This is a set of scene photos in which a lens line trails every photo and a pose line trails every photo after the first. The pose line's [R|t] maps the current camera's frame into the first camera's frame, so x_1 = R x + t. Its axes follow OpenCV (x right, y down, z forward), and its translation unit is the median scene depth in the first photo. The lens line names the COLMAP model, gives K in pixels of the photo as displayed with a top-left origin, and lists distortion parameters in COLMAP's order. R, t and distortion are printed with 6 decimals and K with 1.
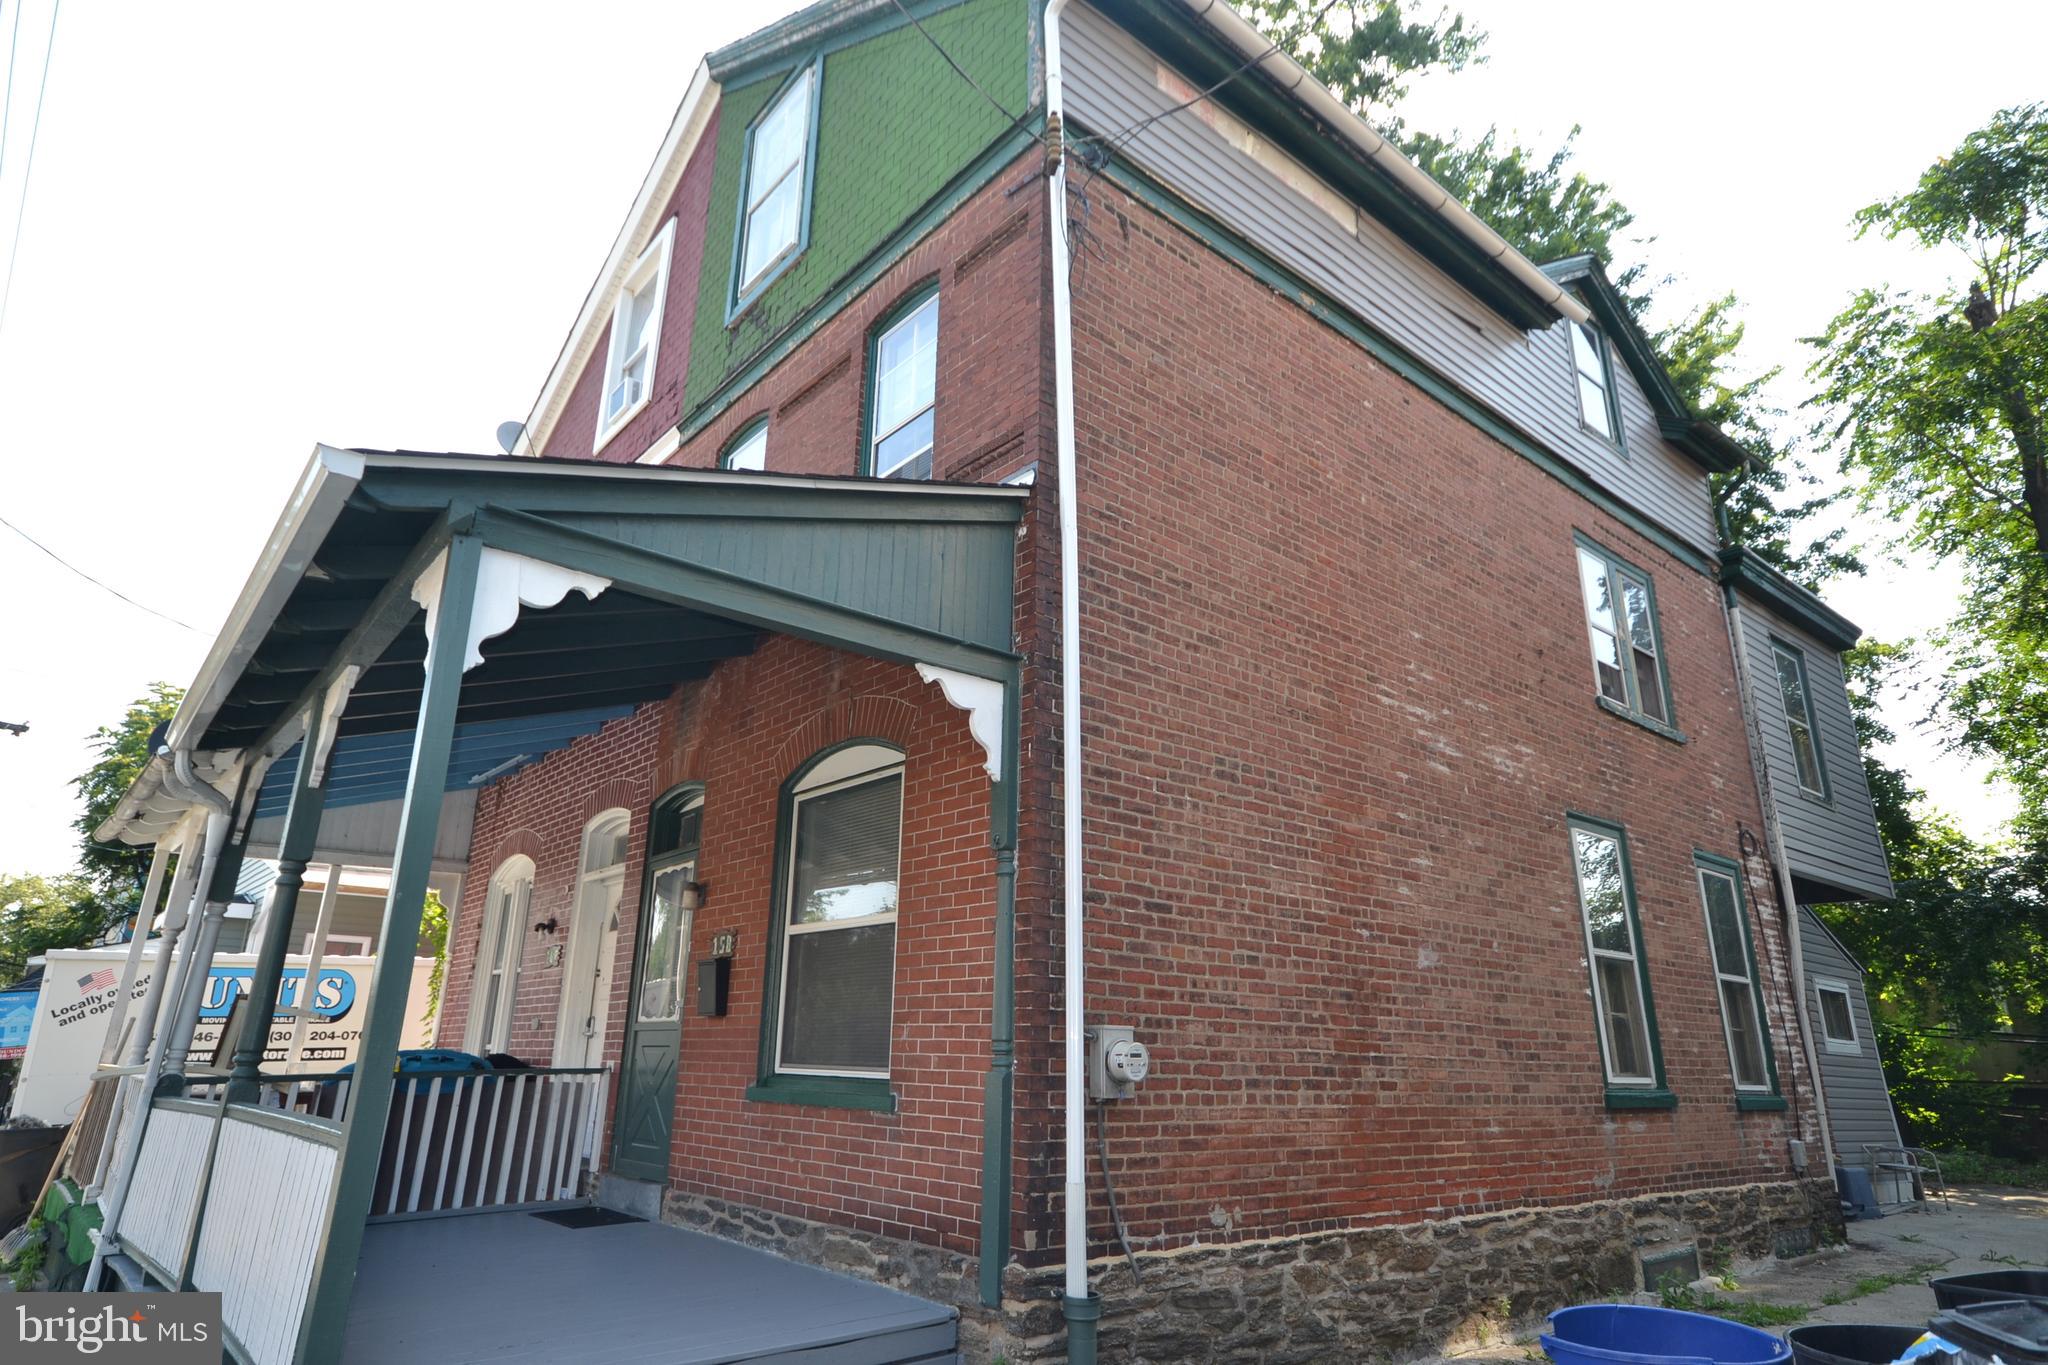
lens RADIAL K [[1148.5, 0, 1028.0], [0, 1148.5, 674.5], [0, 0, 1]] dist [0.013792, 0.003136]
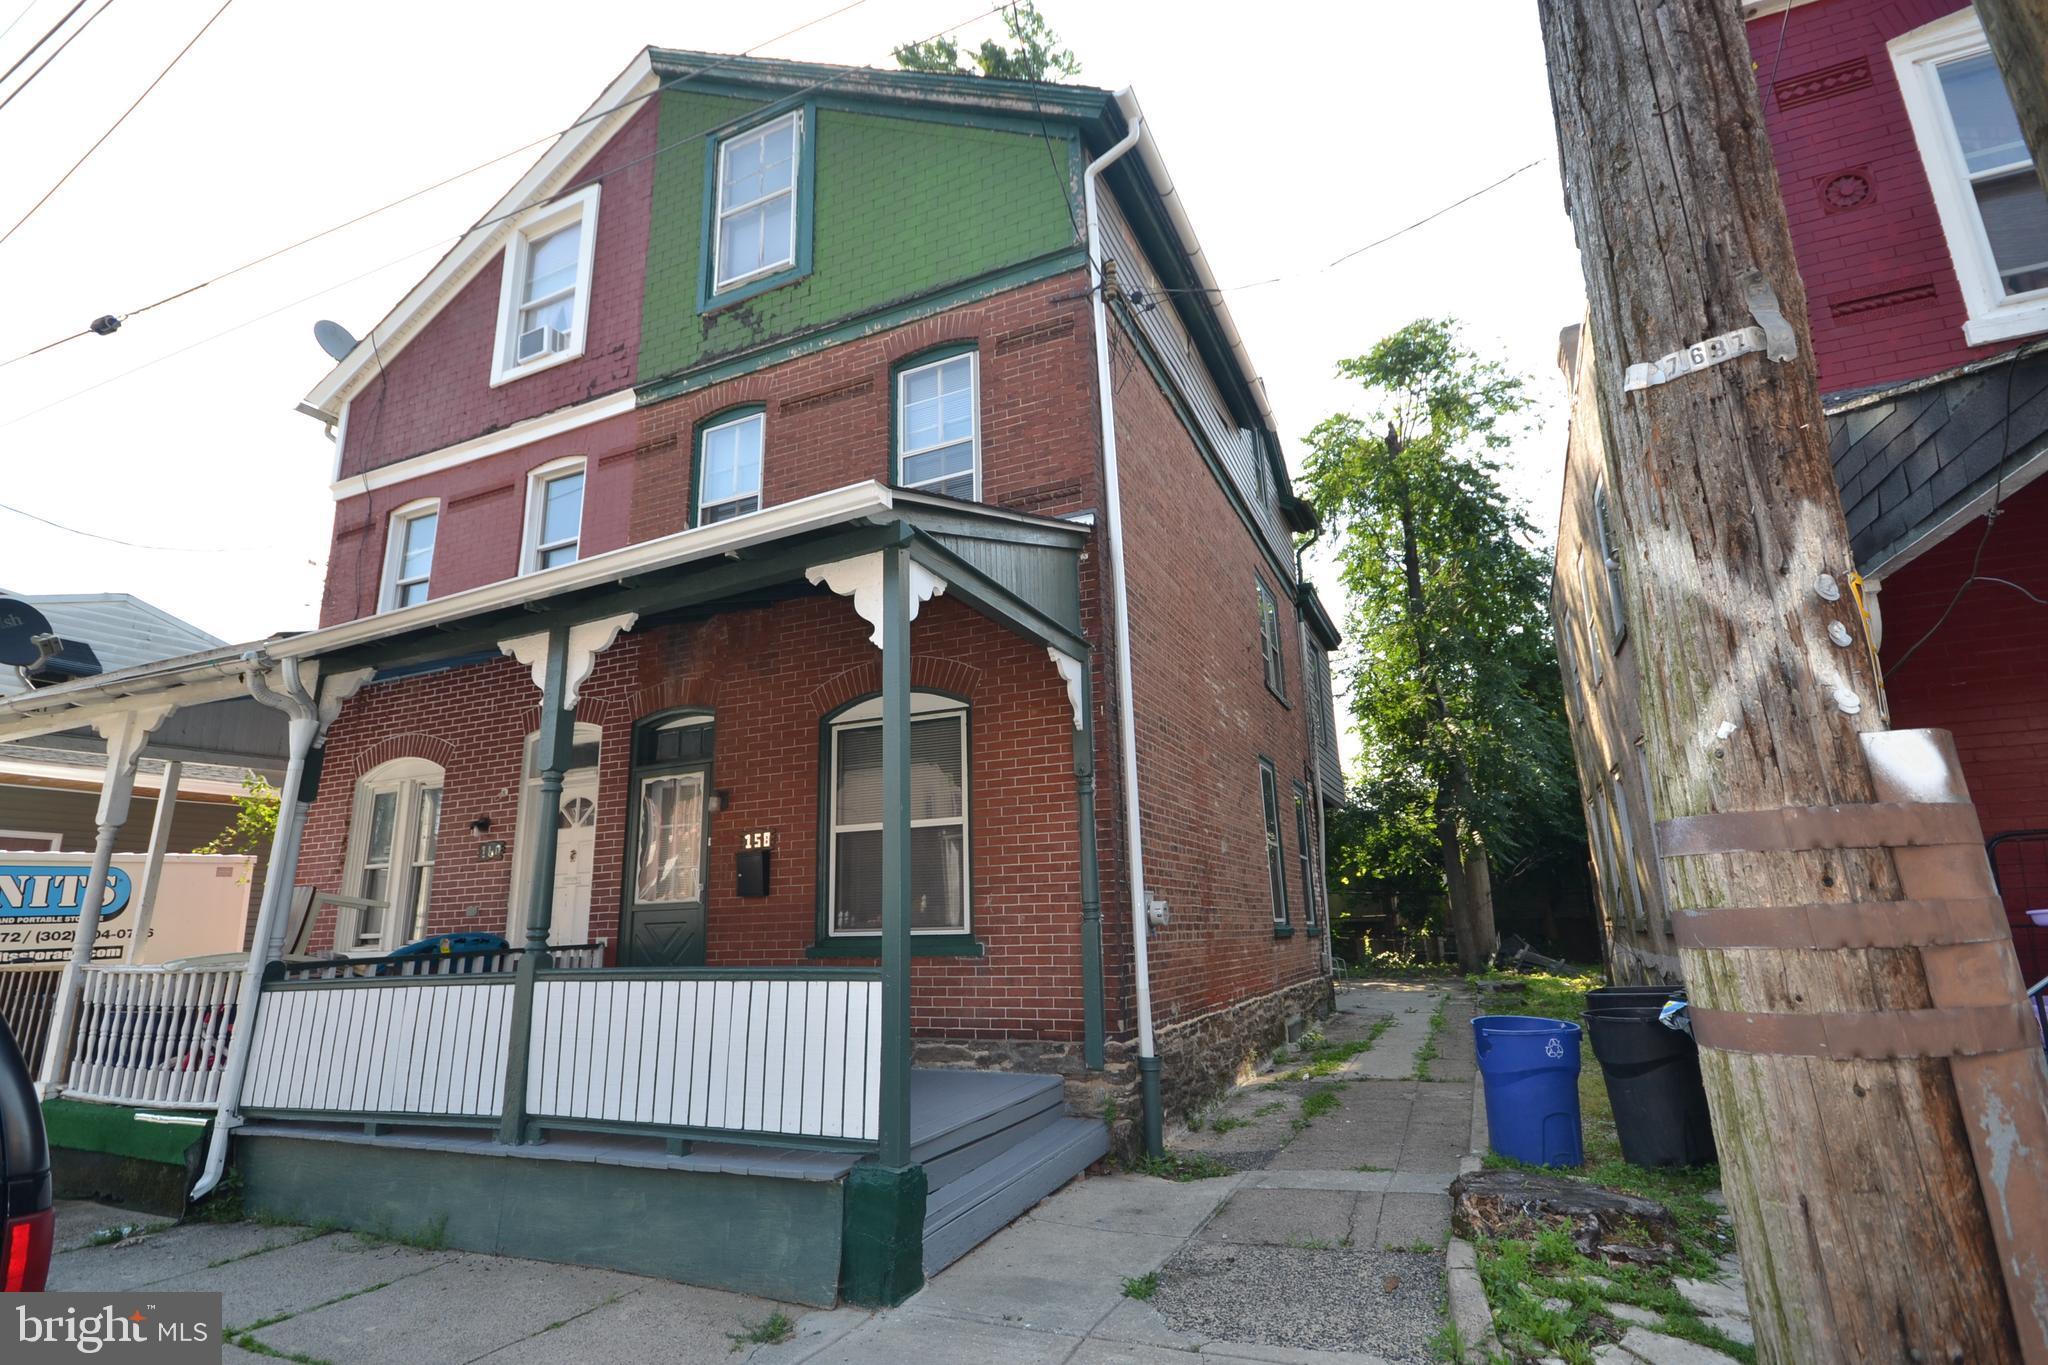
lens RADIAL K [[978.1, 0, 1024.6], [0, 978.1, 673.4], [0, 0, 1]] dist [0.003991, -0.000367]
pose [[0.905337, 0.066984, 0.419377, -0.573263], [-0.093594, 0.994674, 0.043175, -0.024556], [-0.414252, -0.078339, 0.906785, -0.091795]]
